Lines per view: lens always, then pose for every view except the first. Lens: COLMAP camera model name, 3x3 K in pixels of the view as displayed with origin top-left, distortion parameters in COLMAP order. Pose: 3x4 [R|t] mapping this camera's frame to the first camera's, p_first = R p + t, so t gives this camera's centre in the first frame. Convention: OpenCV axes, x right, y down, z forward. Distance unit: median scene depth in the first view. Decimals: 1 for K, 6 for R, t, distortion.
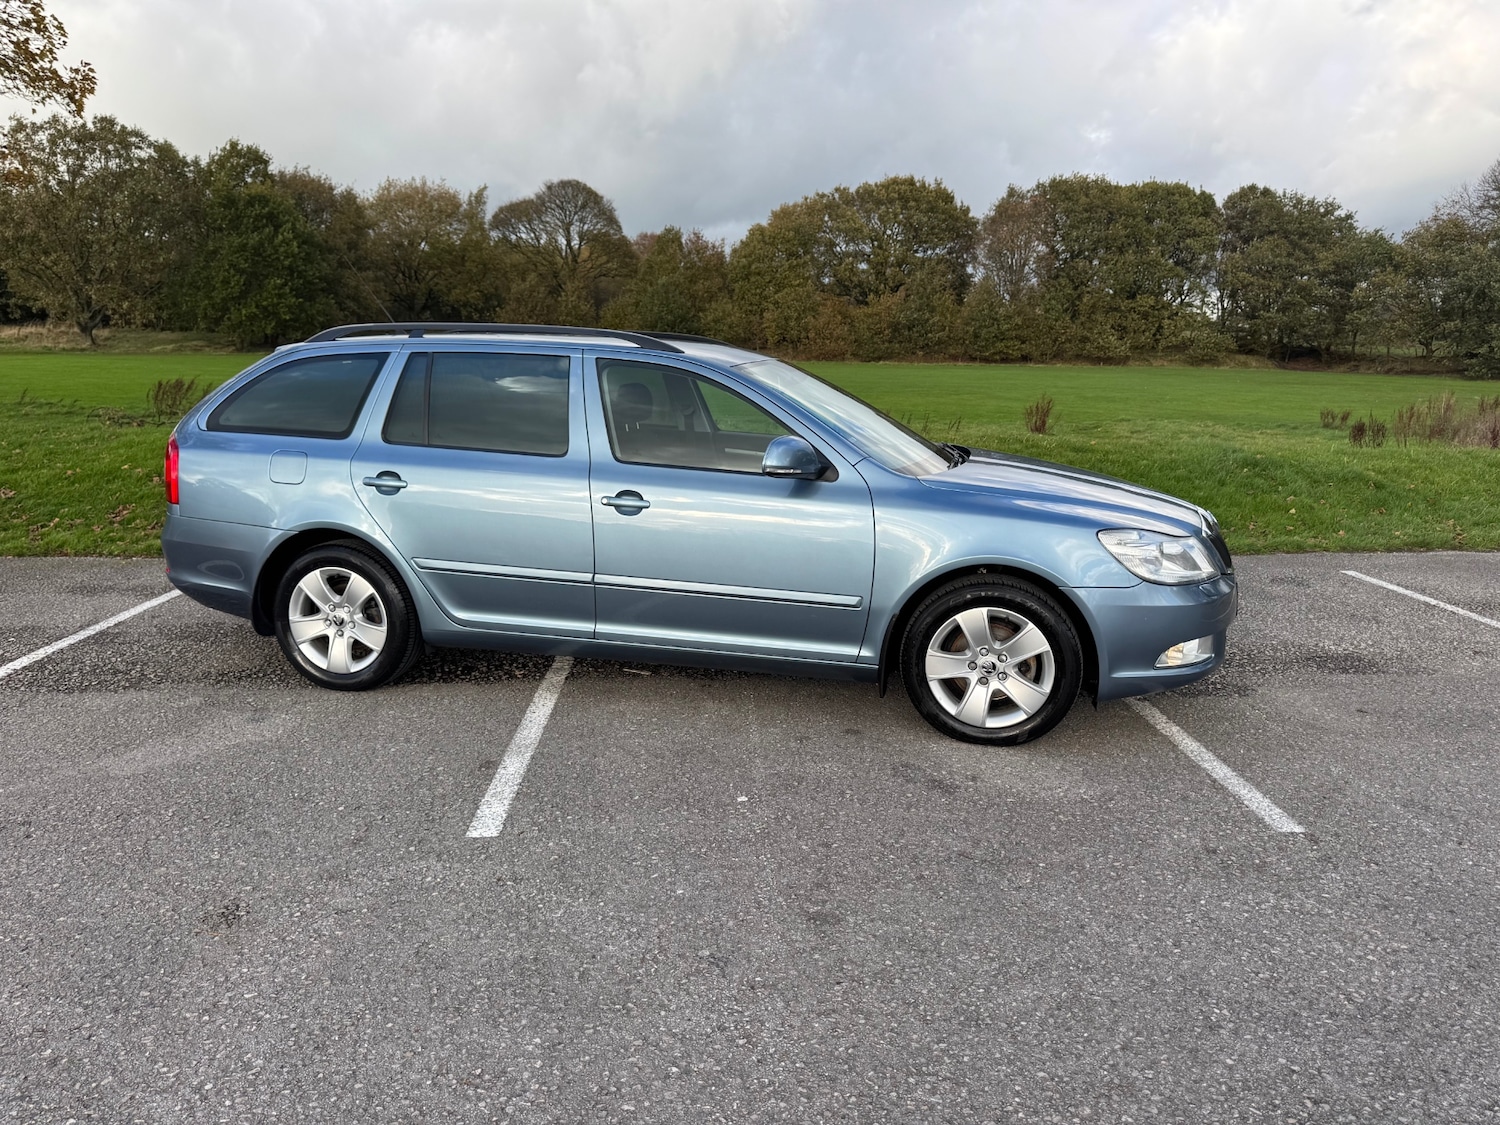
lens RADIAL K [[1064.6, 0, 750.0], [0, 1064.6, 562.5], [0, 0, 1]] dist [0.112966, -0.171980]
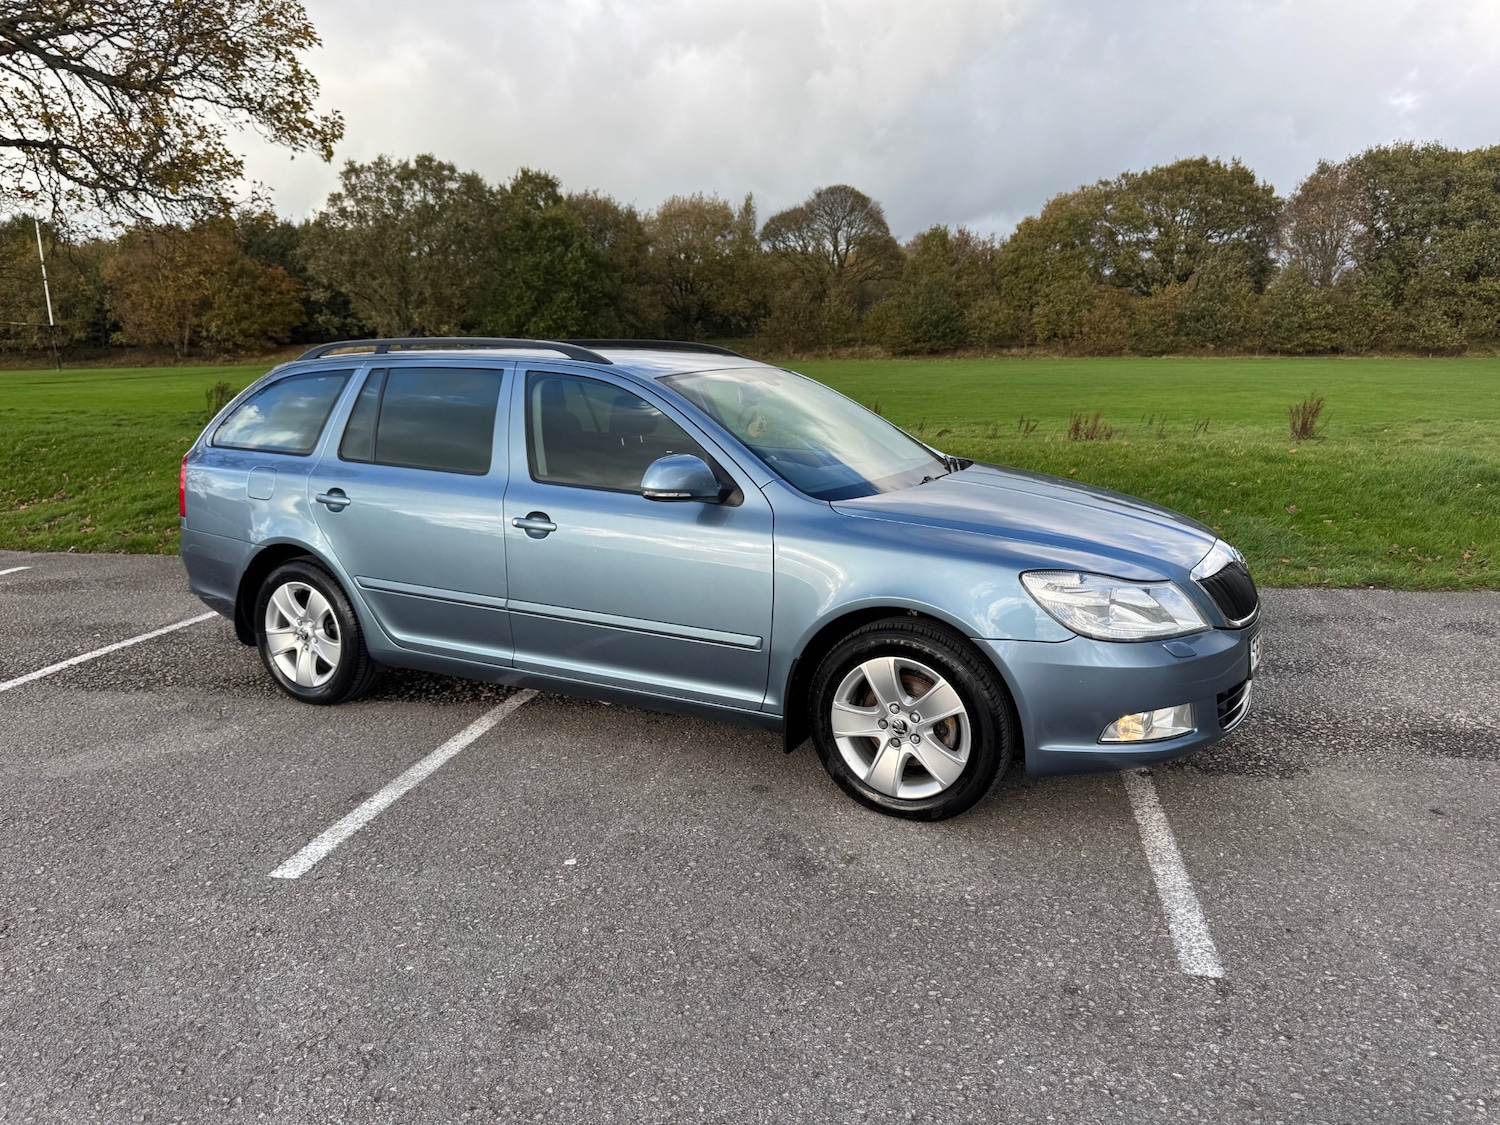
lens RADIAL K [[1064.6, 0, 750.0], [0, 1064.6, 562.5], [0, 0, 1]] dist [0.112966, -0.171980]
pose [[0.967758, 0.026582, -0.250477, 0.045337], [-0.027137, 0.999631, 0.001241, -0.004378], [0.250417, 0.005596, 0.968122, 0.021033]]
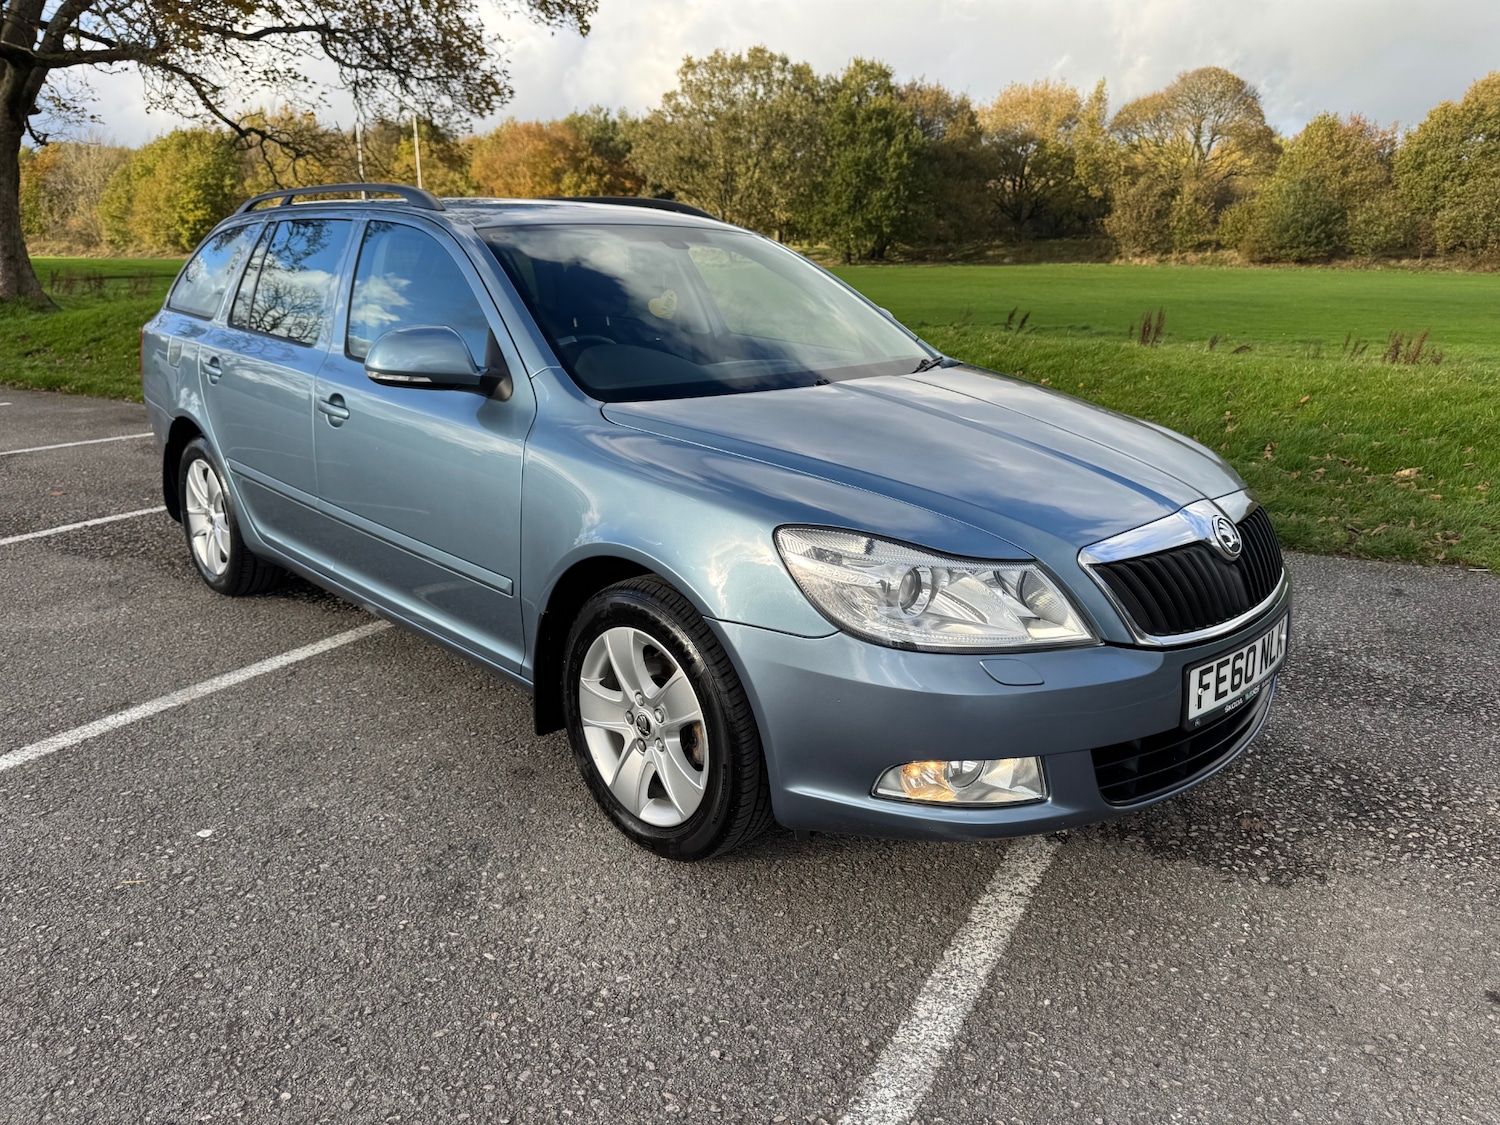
lens RADIAL K [[1079.3, 0, 746.5], [0, 1079.3, 561.4], [0, 0, 1]] dist [0.005626, -0.003953]
pose [[0.847079, 0.144369, -0.511483, 0.081765], [-0.105690, 0.988936, 0.104097, -0.009143], [0.520852, -0.034119, 0.852965, 0.073158]]
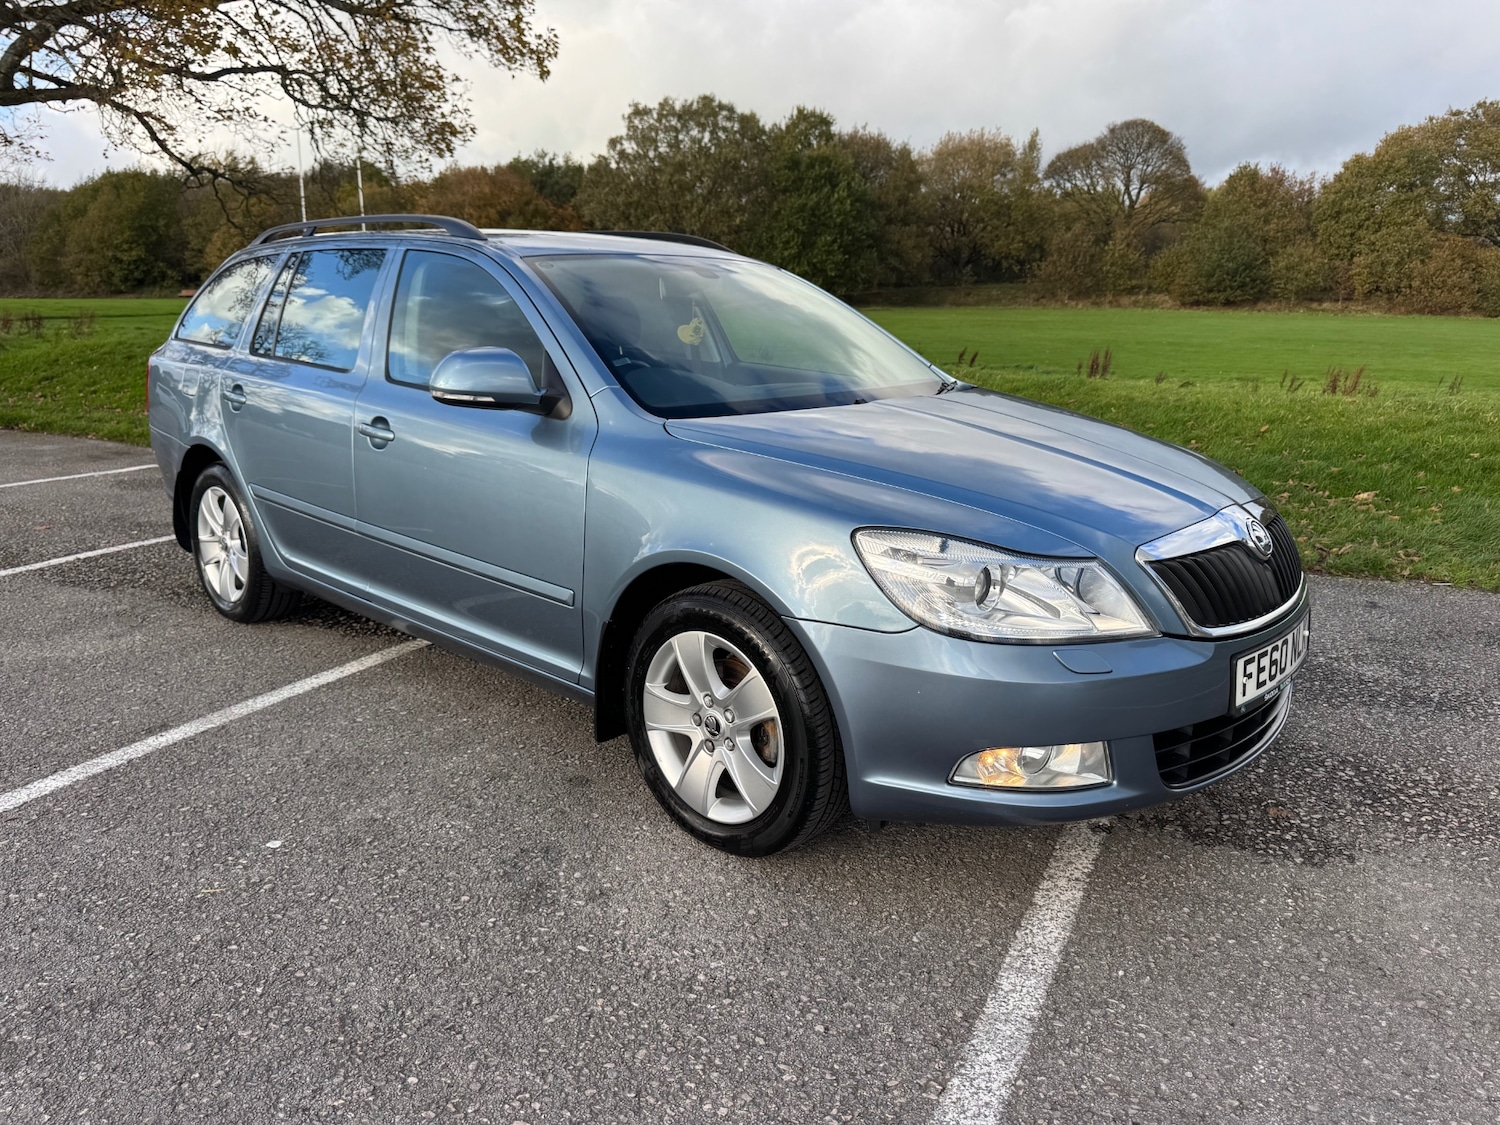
lens RADIAL K [[1080.2, 0, 750.0], [0, 1080.2, 562.5], [0, 0, 1]] dist [0.006874, -0.007467]
pose [[0.875036, 0.116144, -0.469918, 0.075727], [-0.098206, 0.993195, 0.062606, -0.005721], [0.473991, -0.008633, 0.880487, 0.064535]]
